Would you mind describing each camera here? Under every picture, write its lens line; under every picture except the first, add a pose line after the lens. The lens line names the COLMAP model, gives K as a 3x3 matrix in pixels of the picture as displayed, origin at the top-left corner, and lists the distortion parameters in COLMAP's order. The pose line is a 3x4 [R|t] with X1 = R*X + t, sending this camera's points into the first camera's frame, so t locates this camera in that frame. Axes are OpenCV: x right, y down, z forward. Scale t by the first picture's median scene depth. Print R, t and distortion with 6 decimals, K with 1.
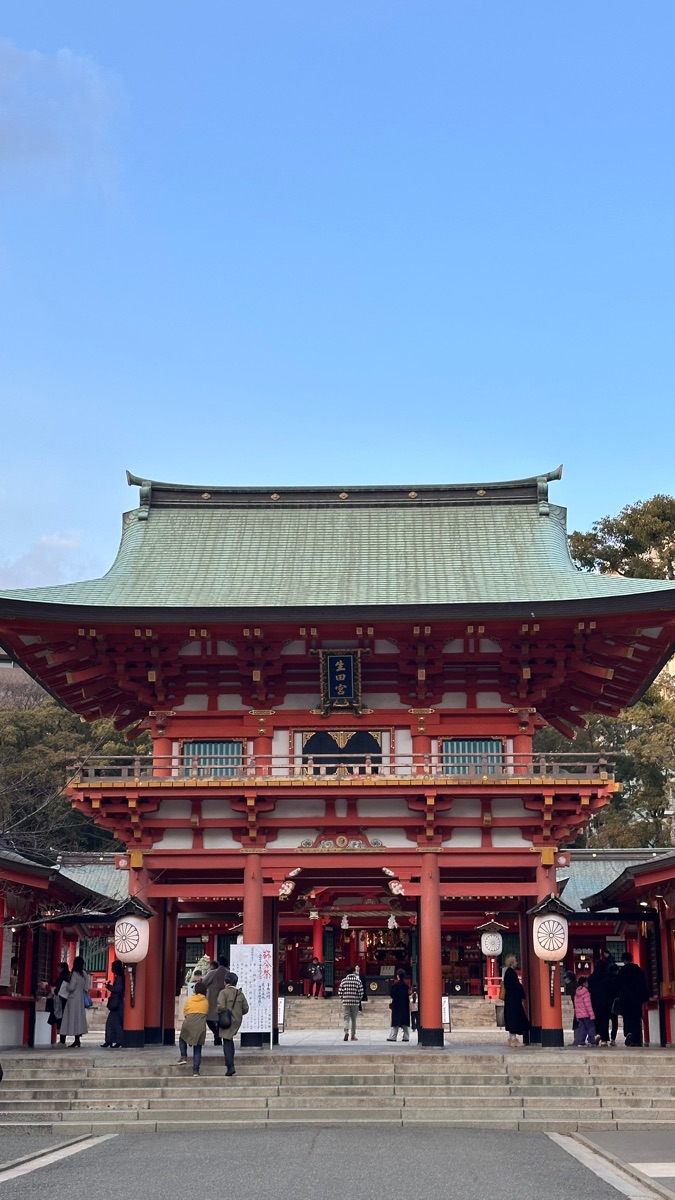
lens RADIAL K [[1637.9, 0, 340.6], [0, 1637.9, 596.2], [0, 0, 1]] dist [0.127680, -0.006170]
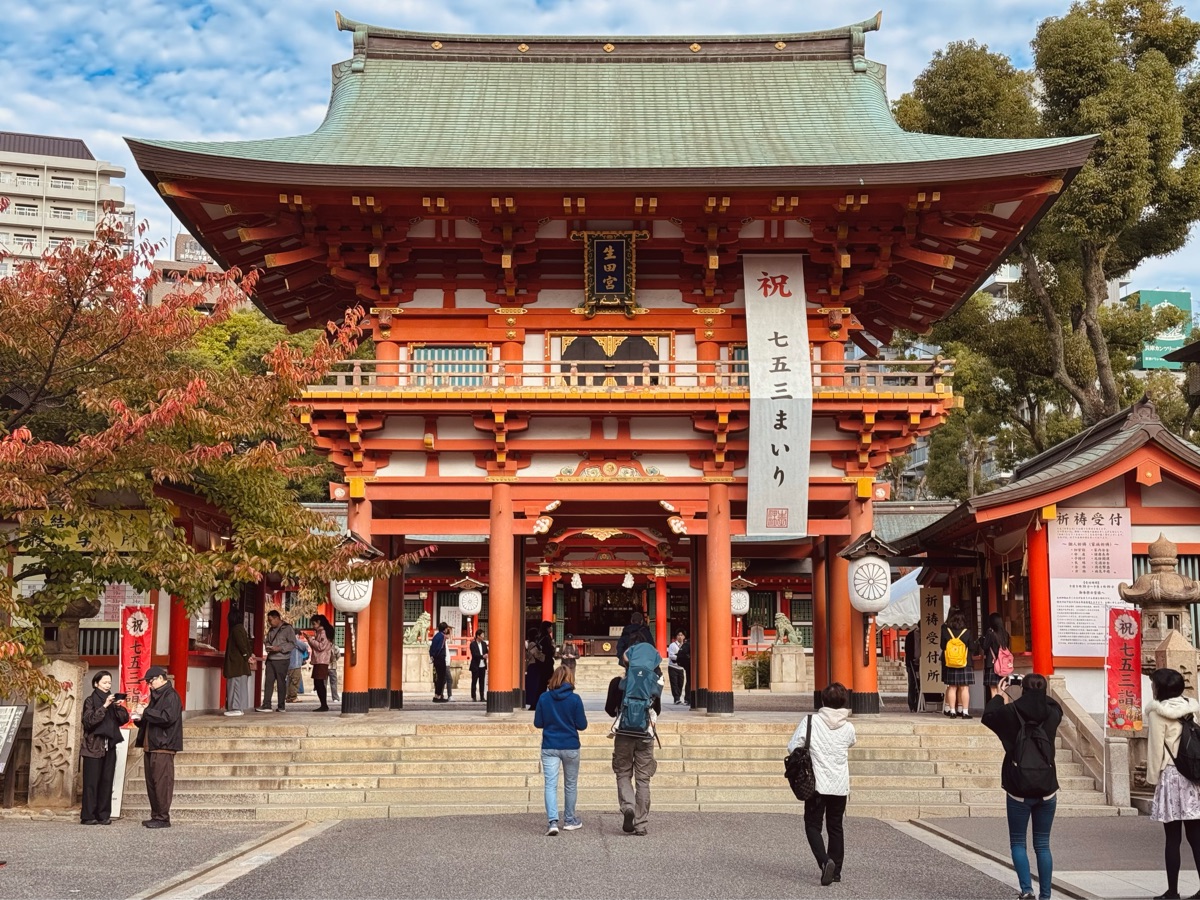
lens RADIAL K [[1657.4, 0, 594.4], [0, 1657.4, 447.2], [0, 0, 1]] dist [0.139469, 0.003109]
pose [[0.999564, 0.007151, 0.028659, -0.030783], [-0.010276, 0.993834, 0.110404, 0.048220], [-0.027693, -0.110650, 0.993474, 0.186997]]
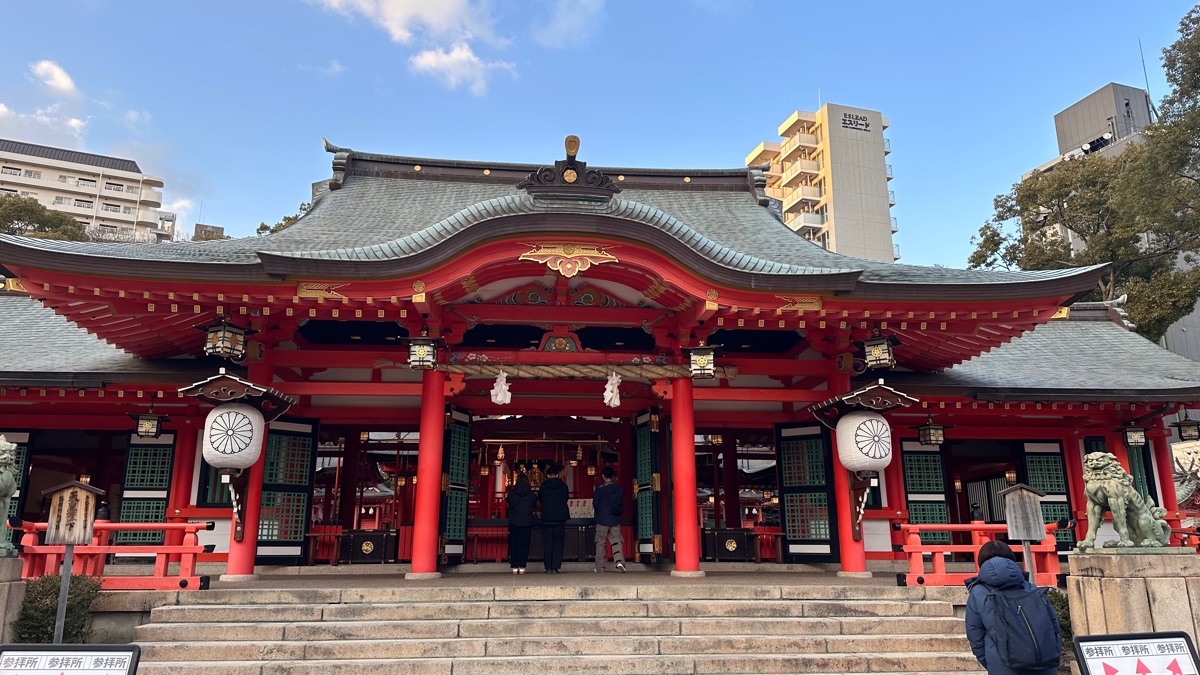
lens RADIAL K [[830.8, 0, 600.0], [0, 830.8, 337.5], [0, 0, 1]] dist [0.063523, -0.089942]
pose [[0.987296, 0.040014, 0.153770, -0.010813], [-0.040701, 0.999170, 0.001321, 0.379507], [-0.153589, -0.007563, 0.988106, 1.633952]]
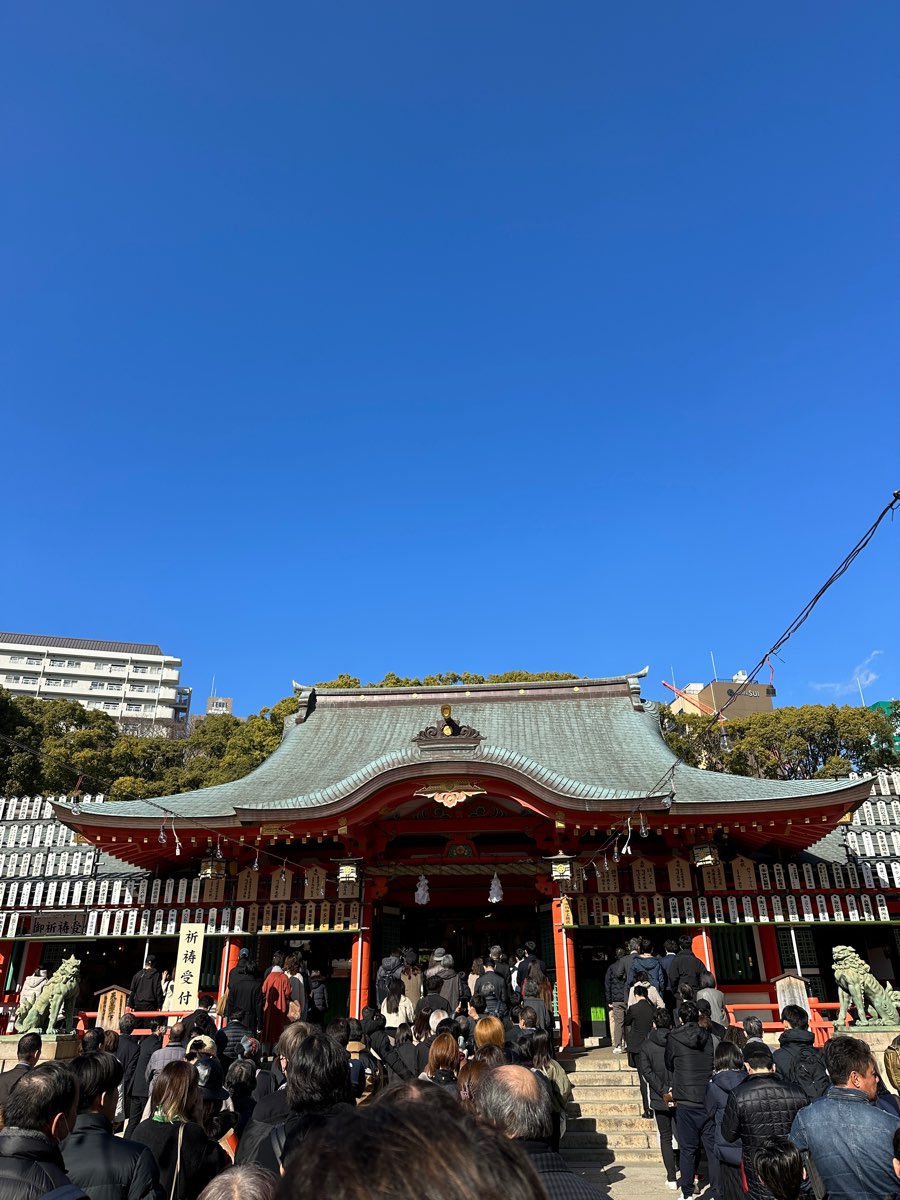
lens RADIAL K [[823.1, 0, 450.0], [0, 823.1, 600.0], [0, 0, 1]] dist [0.145837, -0.251901]
pose [[0.999719, -0.017503, -0.015981, 0.041514], [0.013931, 0.979442, -0.201245, 0.331587], [0.019175, 0.200965, 0.979411, 1.484976]]
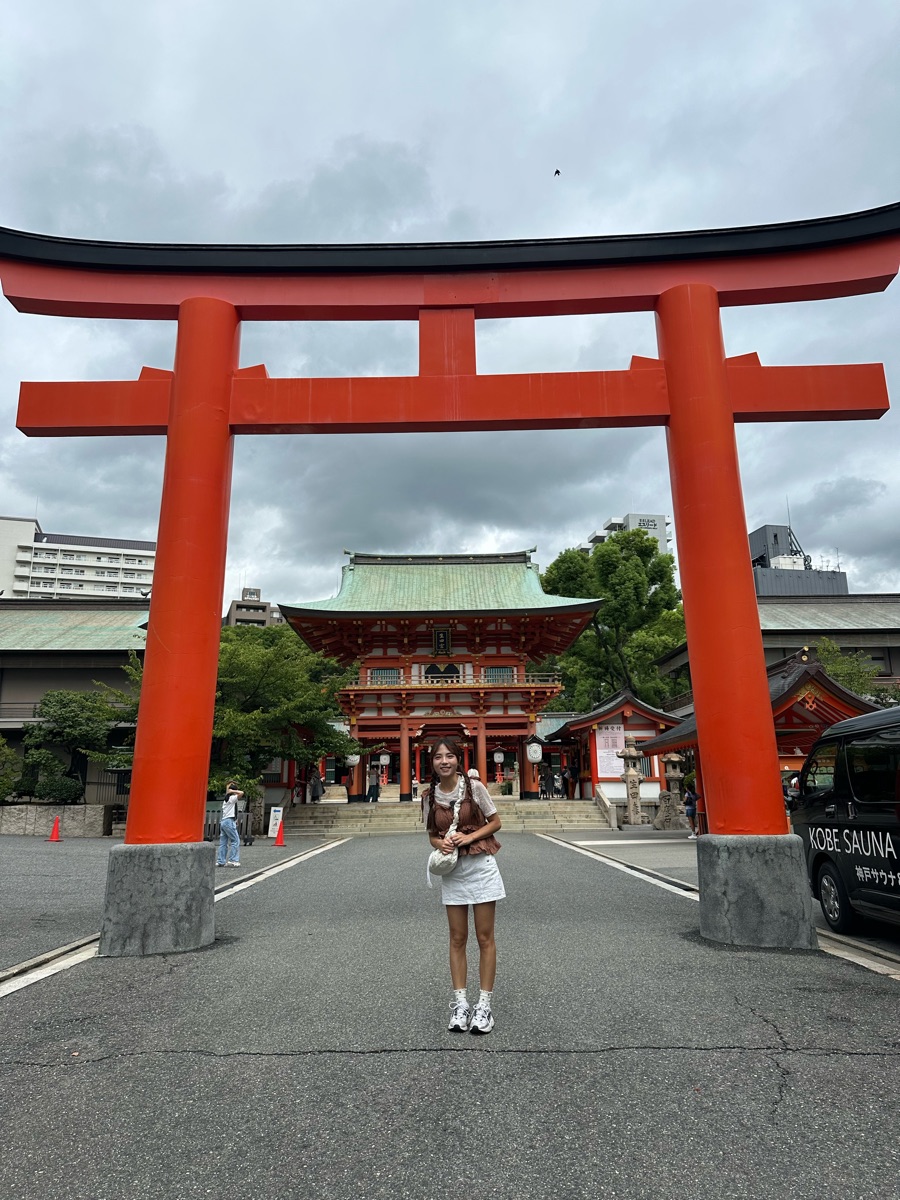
lens RADIAL K [[823.1, 0, 450.0], [0, 823.1, 600.0], [0, 0, 1]] dist [0.145837, -0.251901]
pose [[0.998983, -0.003157, 0.044987, -0.040589], [0.002386, 0.999849, 0.017194, -0.027393], [-0.045034, -0.017069, 0.998840, -0.148770]]
